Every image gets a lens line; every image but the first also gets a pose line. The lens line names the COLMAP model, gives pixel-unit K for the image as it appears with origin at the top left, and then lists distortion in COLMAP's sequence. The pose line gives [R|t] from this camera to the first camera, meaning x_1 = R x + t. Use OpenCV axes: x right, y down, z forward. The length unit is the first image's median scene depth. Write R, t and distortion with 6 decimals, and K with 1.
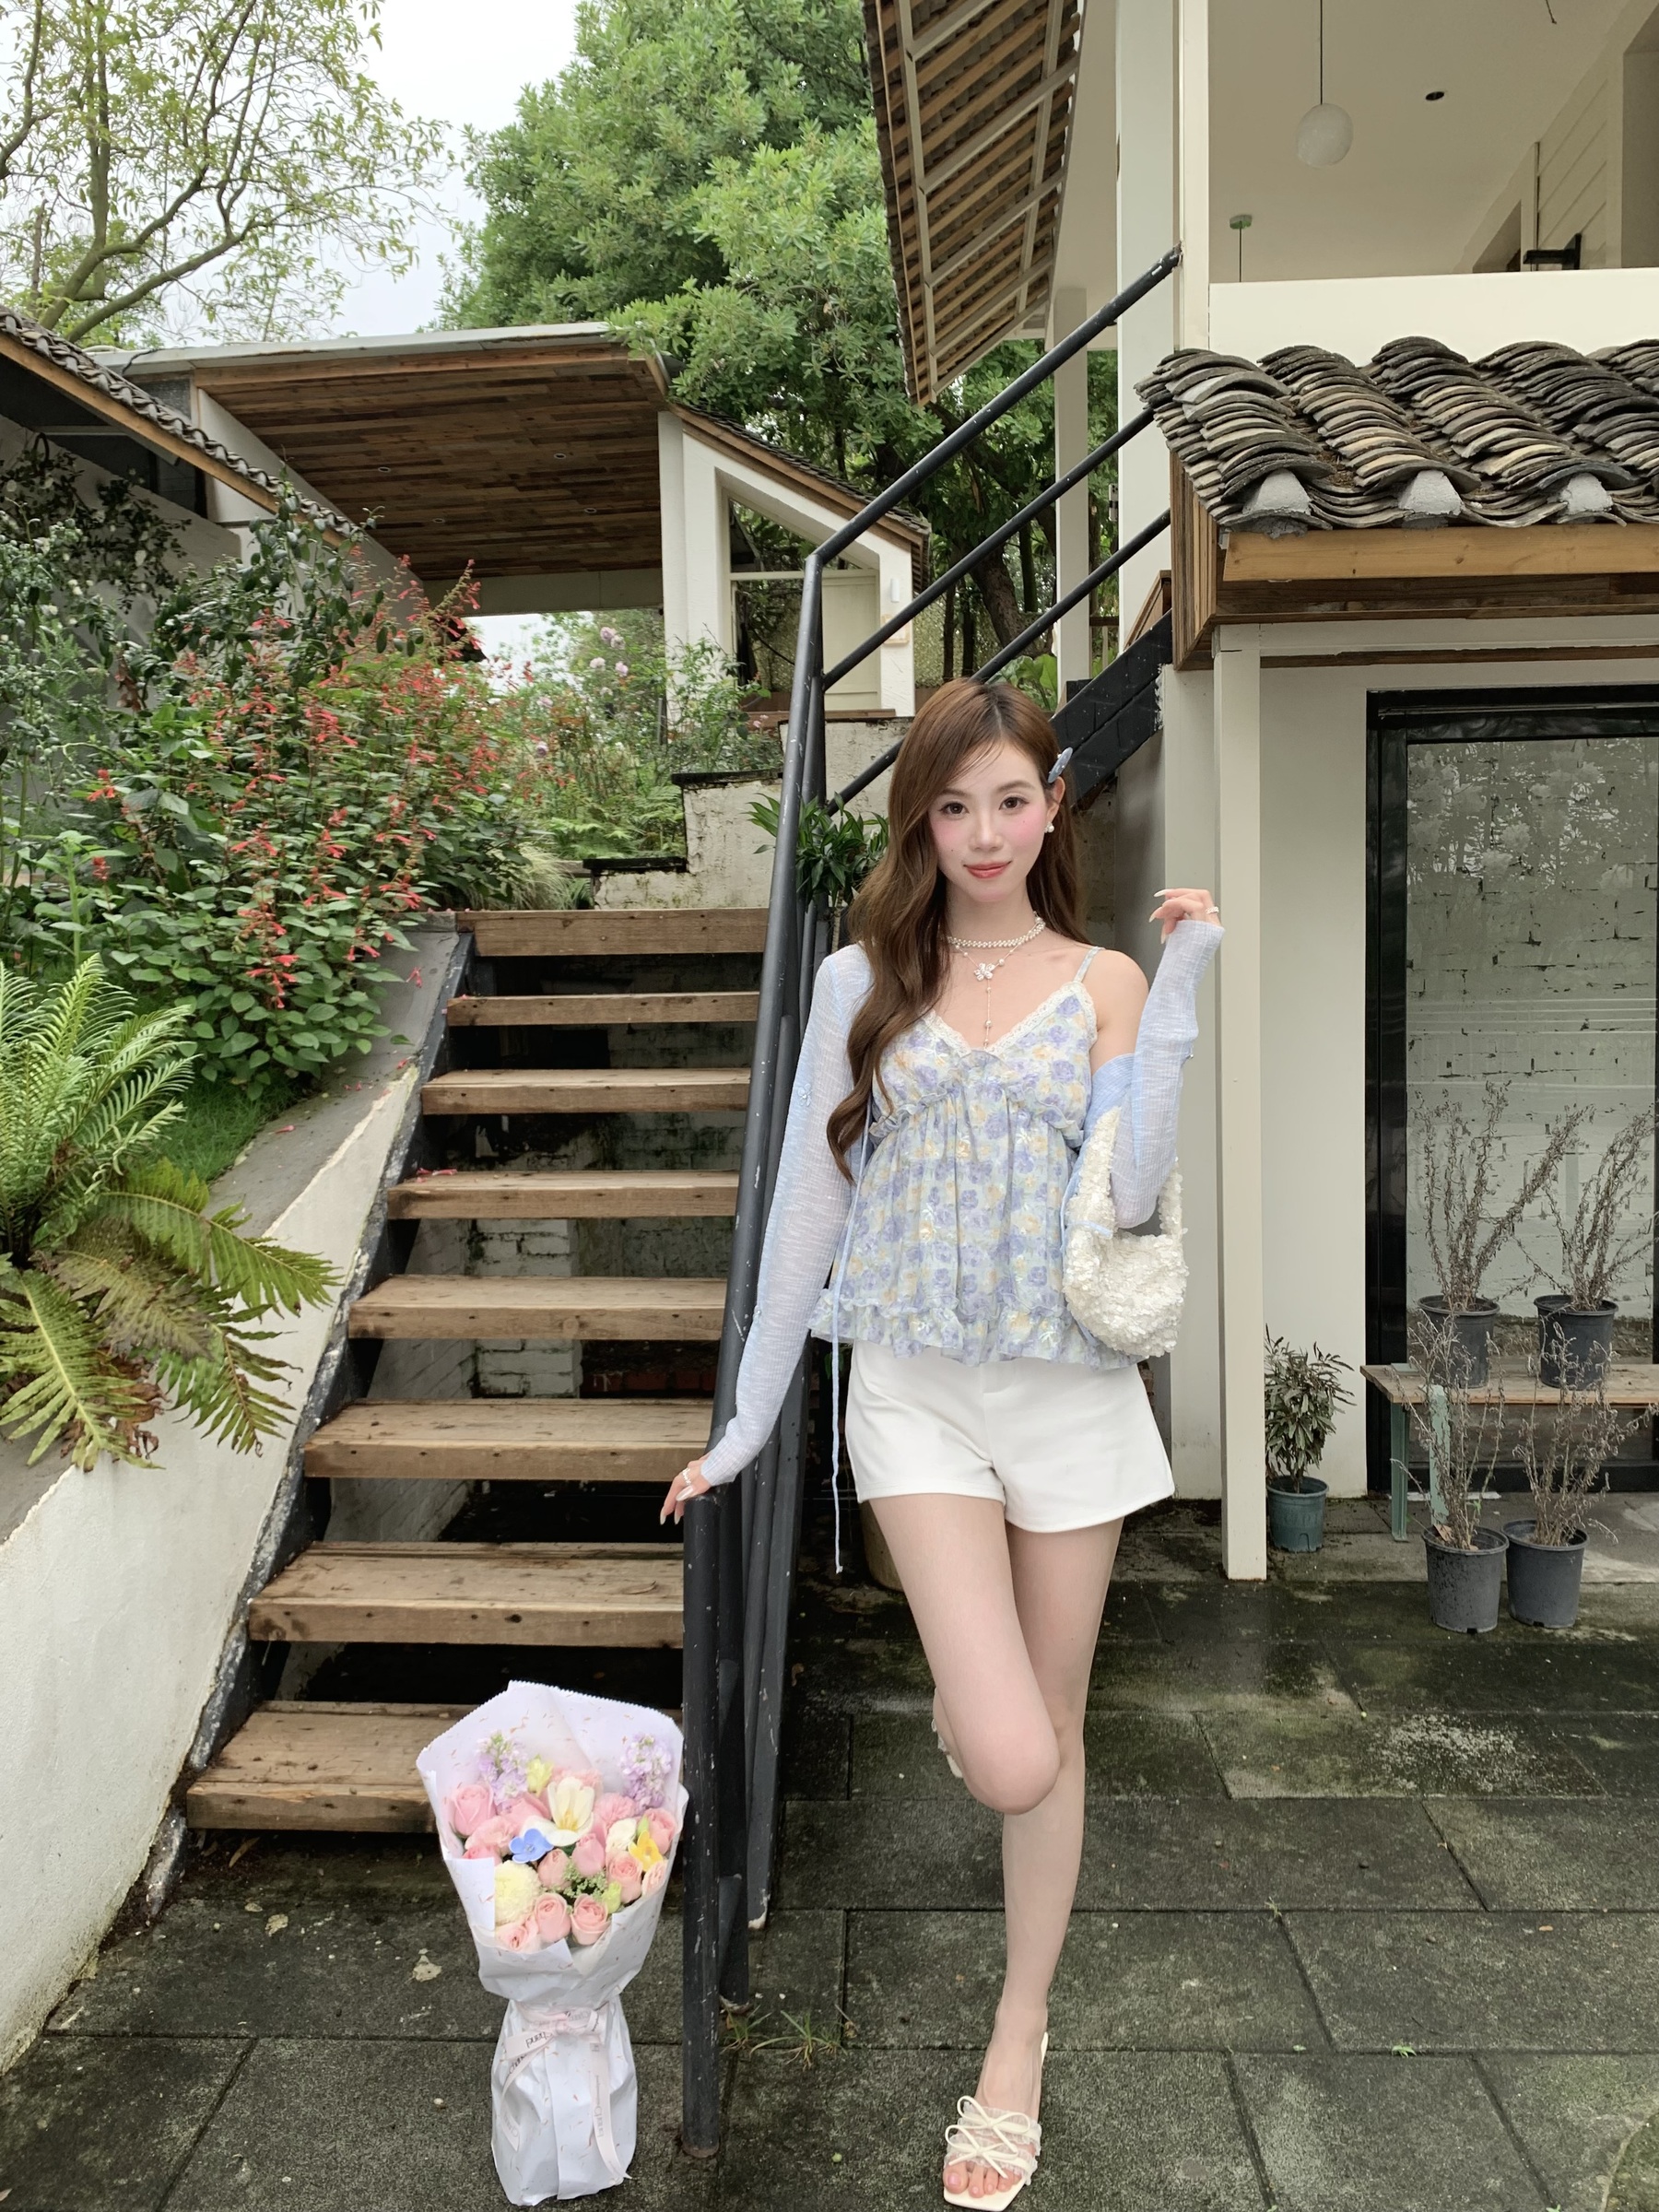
lens RADIAL K [[1692.9, 0, 827.5], [0, 1692.9, 1079.2], [0, 0, 1]] dist [0.000559, 0.004695]
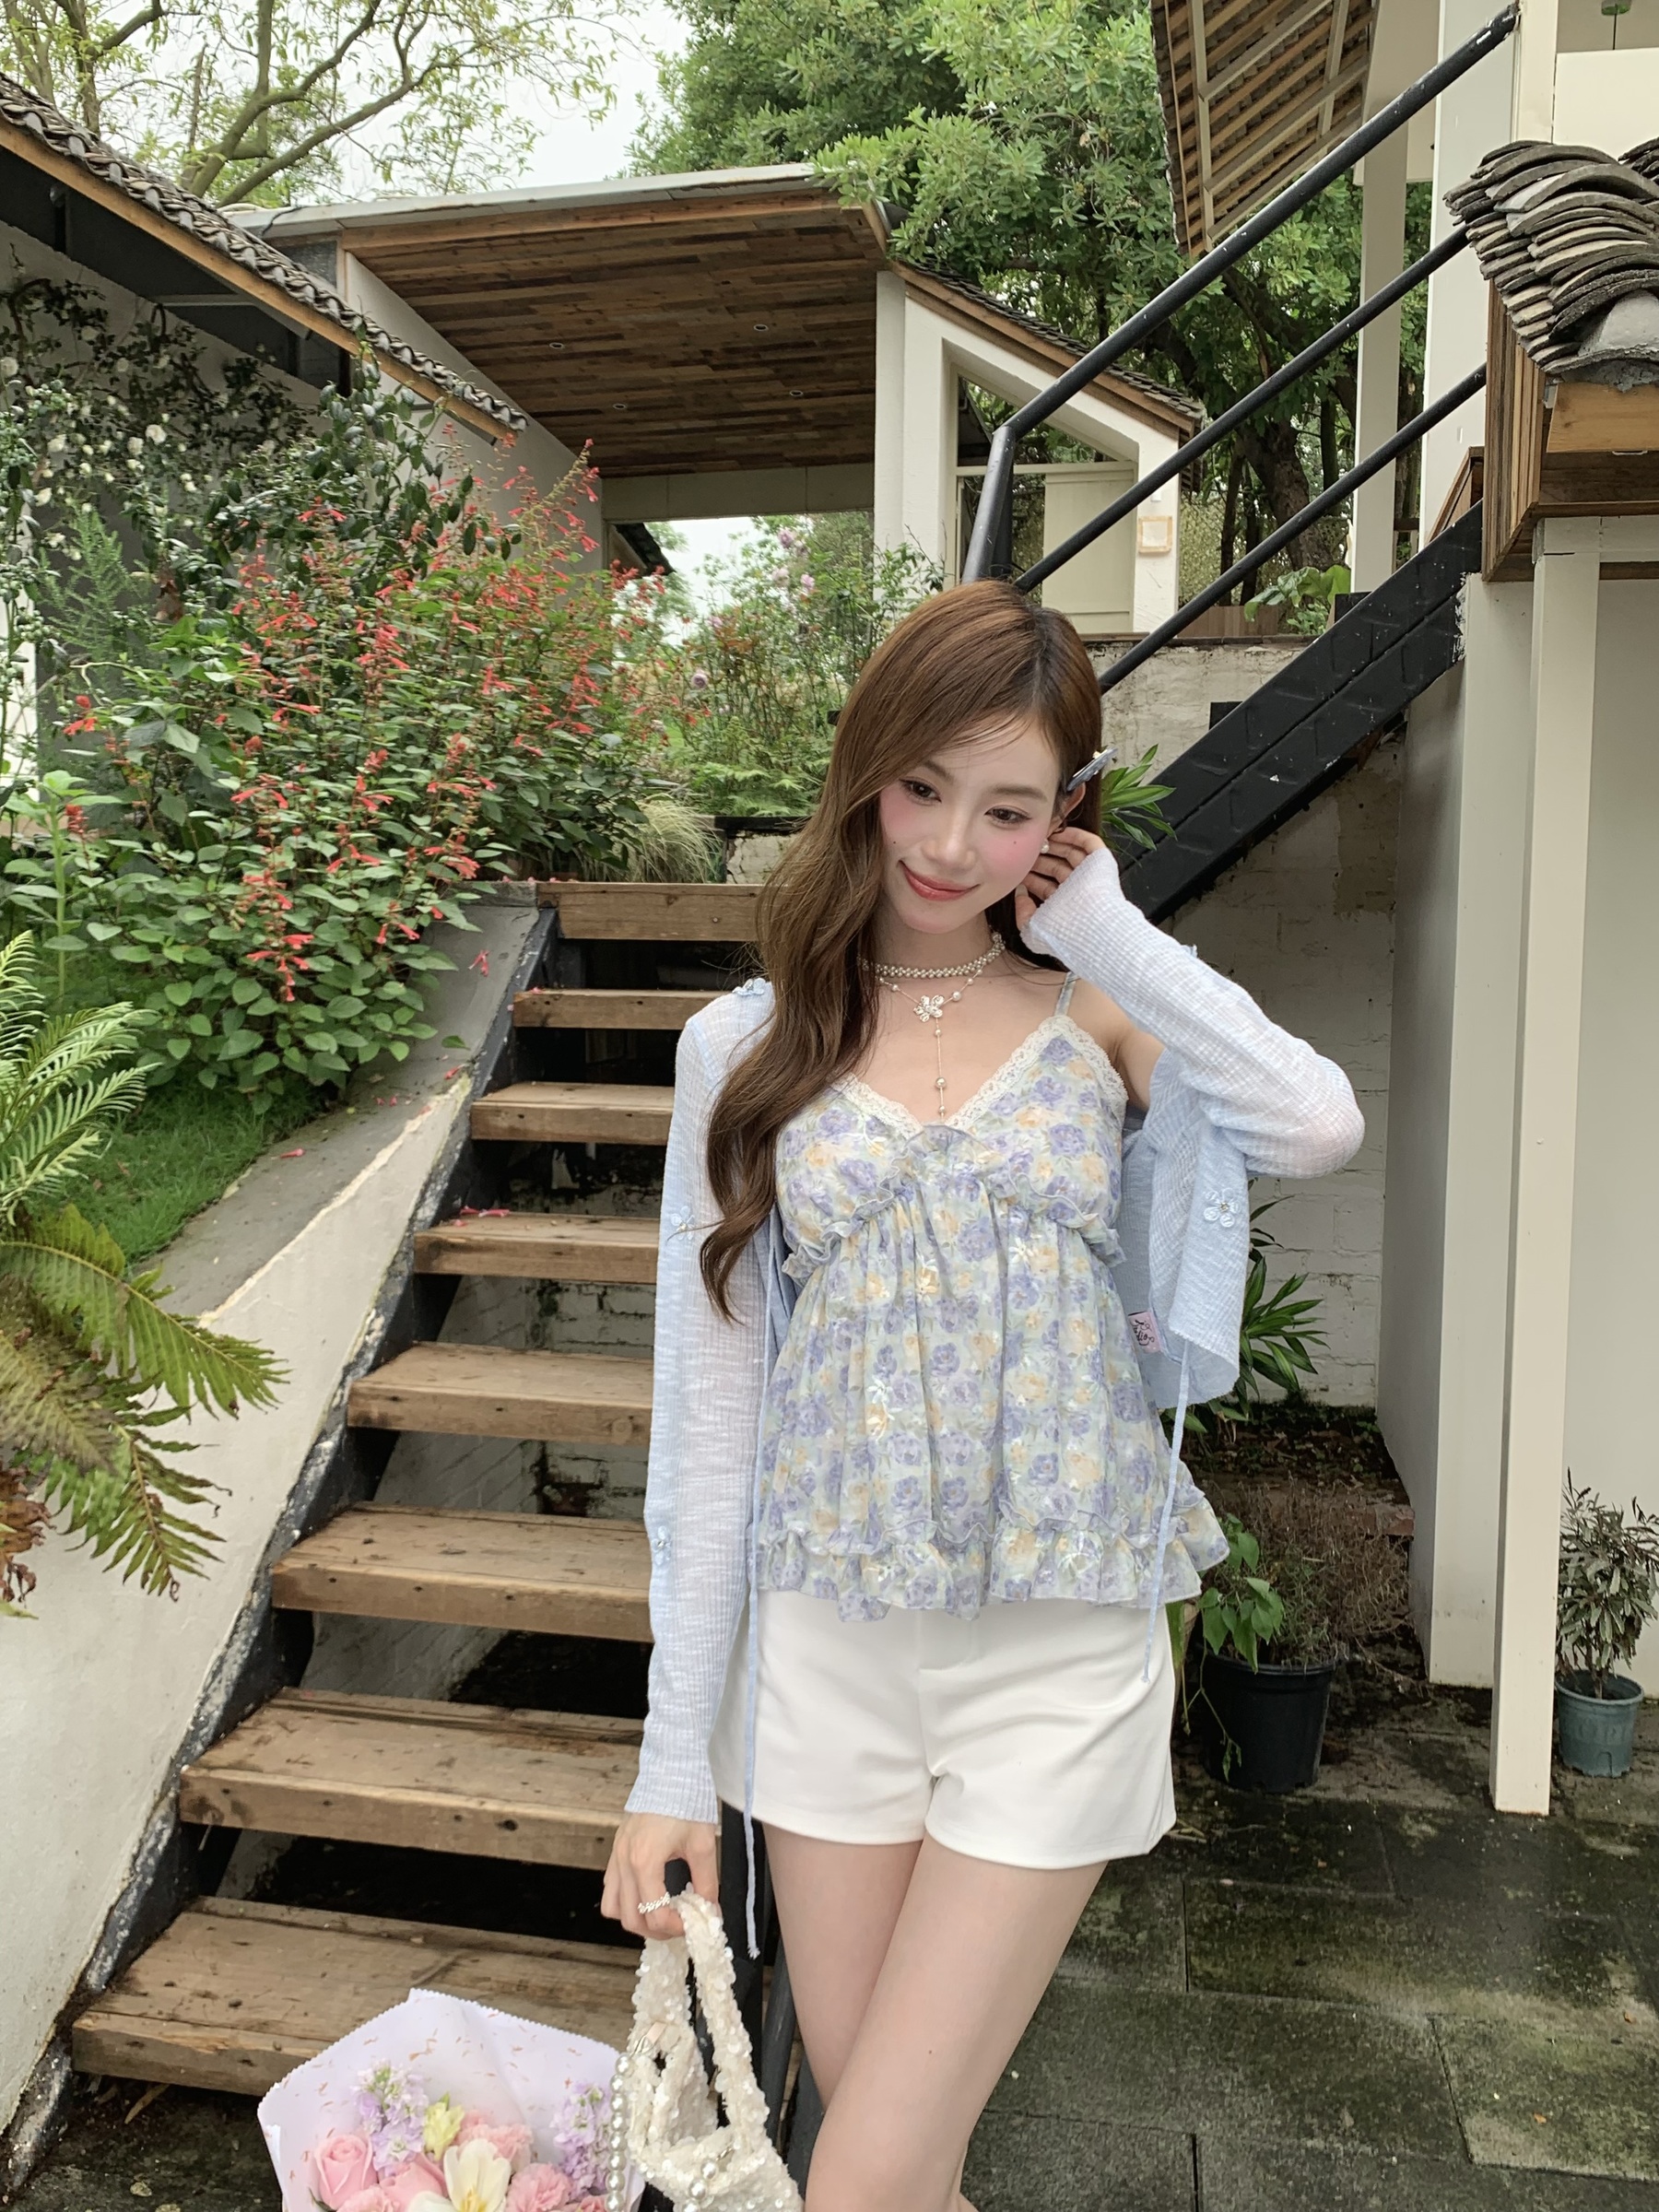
lens RADIAL K [[1937.5, 0, 829.5], [0, 1937.5, 1106.0], [0, 0, 1]] dist [0.006048, -0.002153]
pose [[0.990947, 0.040908, -0.127866, 0.041413], [-0.037921, 0.998950, 0.025707, -0.023481], [0.128784, -0.020626, 0.991458, 0.119130]]
